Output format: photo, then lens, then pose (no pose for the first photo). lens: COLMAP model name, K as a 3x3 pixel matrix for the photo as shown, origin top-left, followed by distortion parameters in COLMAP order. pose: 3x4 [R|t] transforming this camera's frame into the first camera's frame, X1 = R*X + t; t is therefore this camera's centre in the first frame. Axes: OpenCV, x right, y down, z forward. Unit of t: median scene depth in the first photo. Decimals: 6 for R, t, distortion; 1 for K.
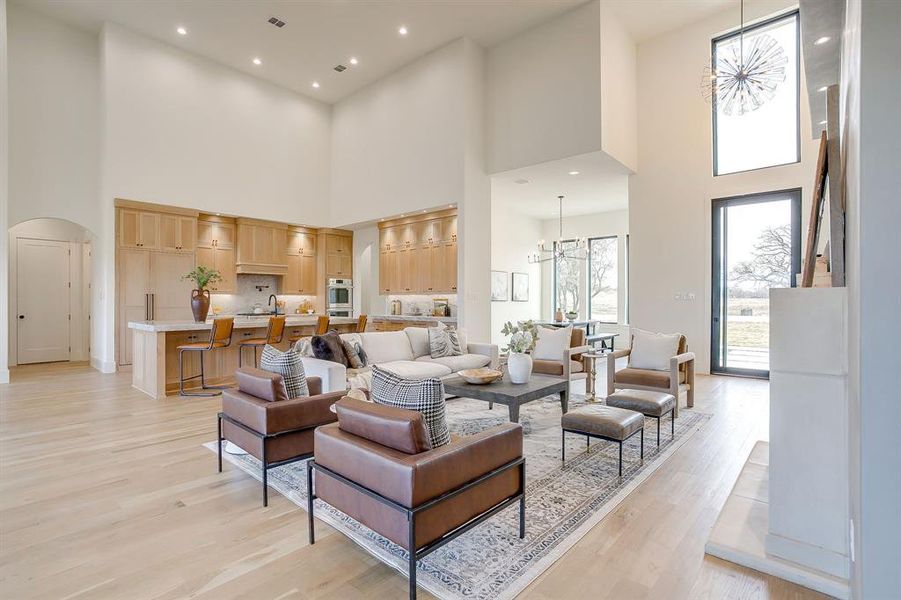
lens RADIAL K [[436.7, 0, 445.8], [0, 436.7, 301.9], [0, 0, 1]] dist [-0.056221, 0.033815]
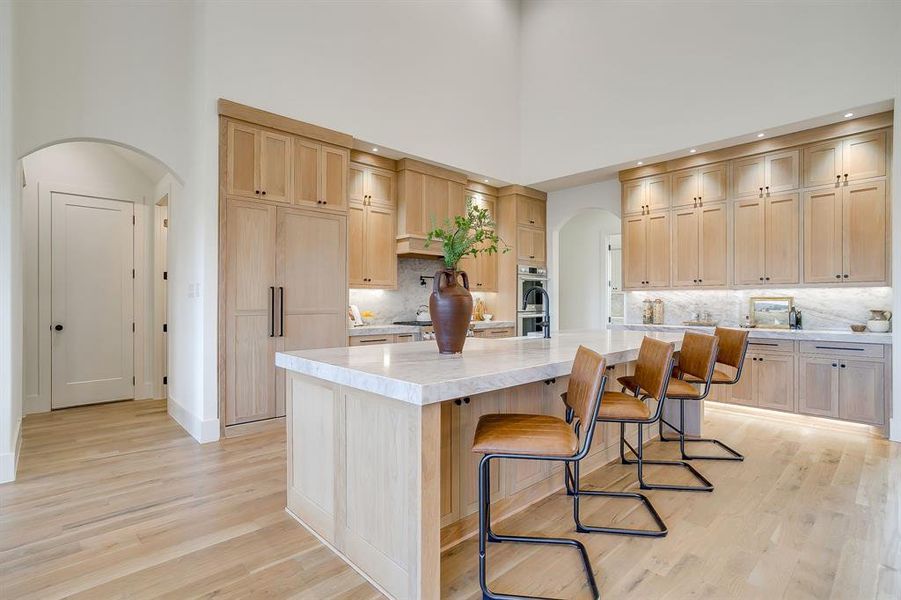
lens RADIAL K [[436.7, 0, 445.8], [0, 436.7, 301.9], [0, 0, 1]] dist [-0.056221, 0.033815]
pose [[0.996398, 0.001247, -0.084786, -0.377923], [-0.001265, 0.999999, -0.000159, -0.000246], [0.084785, 0.000266, 0.996399, 0.420373]]
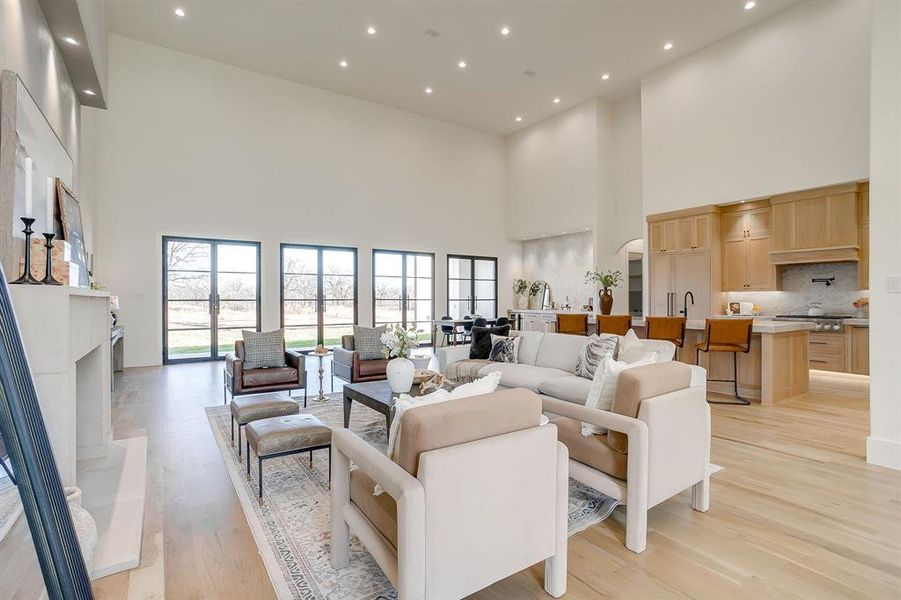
lens RADIAL K [[436.7, 0, 445.8], [0, 436.7, 301.9], [0, 0, 1]] dist [-0.056221, 0.033815]
pose [[-0.243641, 0.004470, -0.969855, 0.467365], [0.000776, 0.999990, 0.004414, -0.000727], [0.969865, 0.000323, -0.243642, 0.606425]]
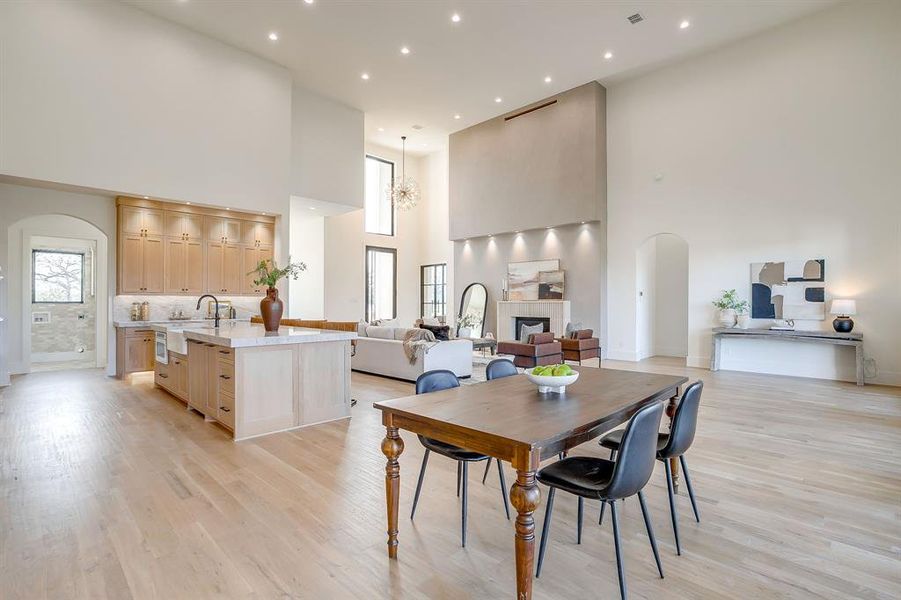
lens RADIAL K [[436.7, 0, 445.8], [0, 436.7, 301.9], [0, 0, 1]] dist [-0.056221, 0.033815]
pose [[0.053233, -0.000062, 0.998582, -0.922205], [0.000886, 1.000000, 0.000015, -0.003987], [-0.998582, 0.000884, 0.053233, 0.456020]]
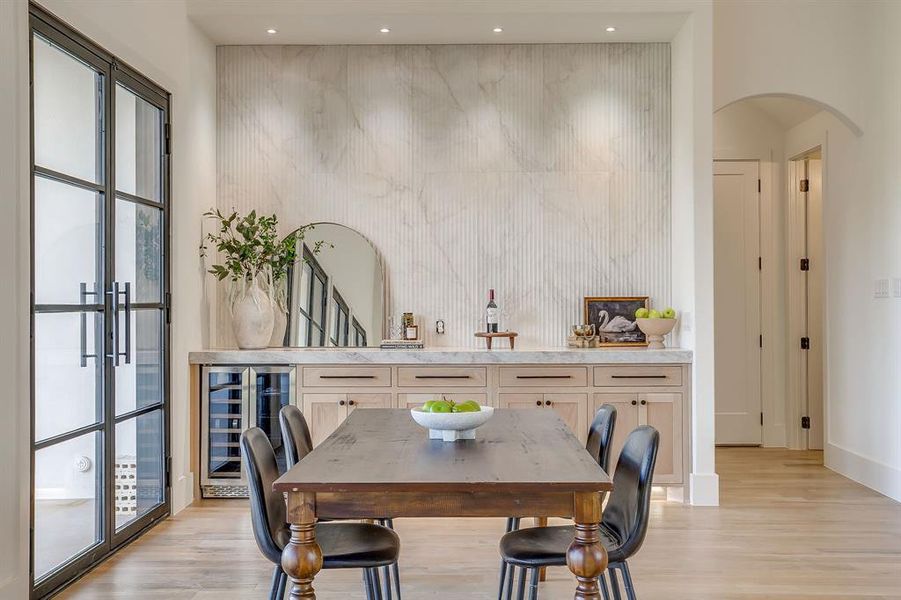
lens RADIAL K [[970.3, 0, 456.6], [0, 970.3, 291.3], [0, 0, 1]] dist [0.018726, 0.027848]
pose [[0.656835, -0.010431, -0.753962, -0.349879], [0.003419, 0.999935, -0.010855, -0.002969], [0.754026, 0.004552, 0.656828, 0.149324]]
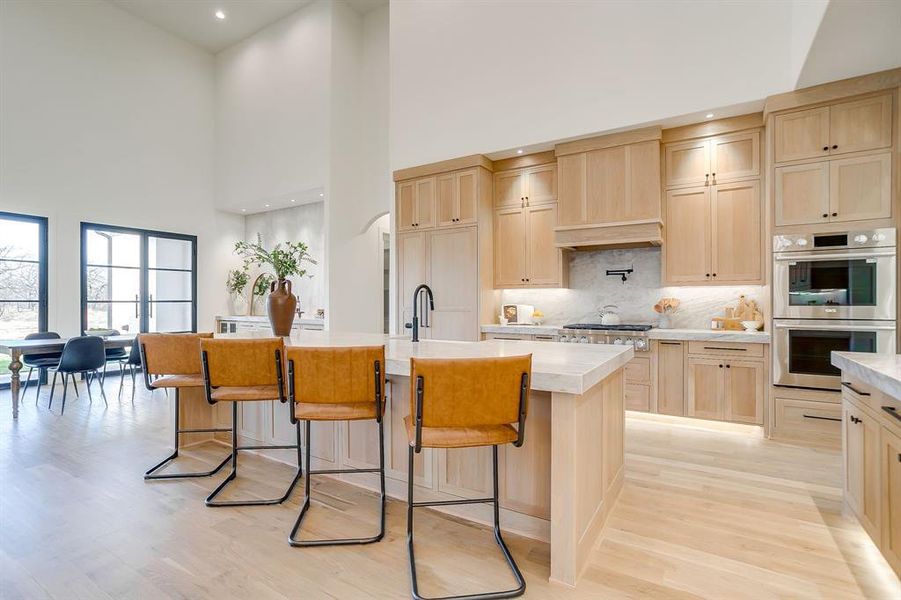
lens RADIAL K [[436.7, 0, 445.8], [0, 436.7, 301.9], [0, 0, 1]] dist [-0.056221, 0.033815]
pose [[0.174886, 0.000344, -0.984589, 0.031070], [0.000406, 1.000000, 0.000422, -0.000110], [0.984589, -0.000474, 0.174885, 0.780064]]
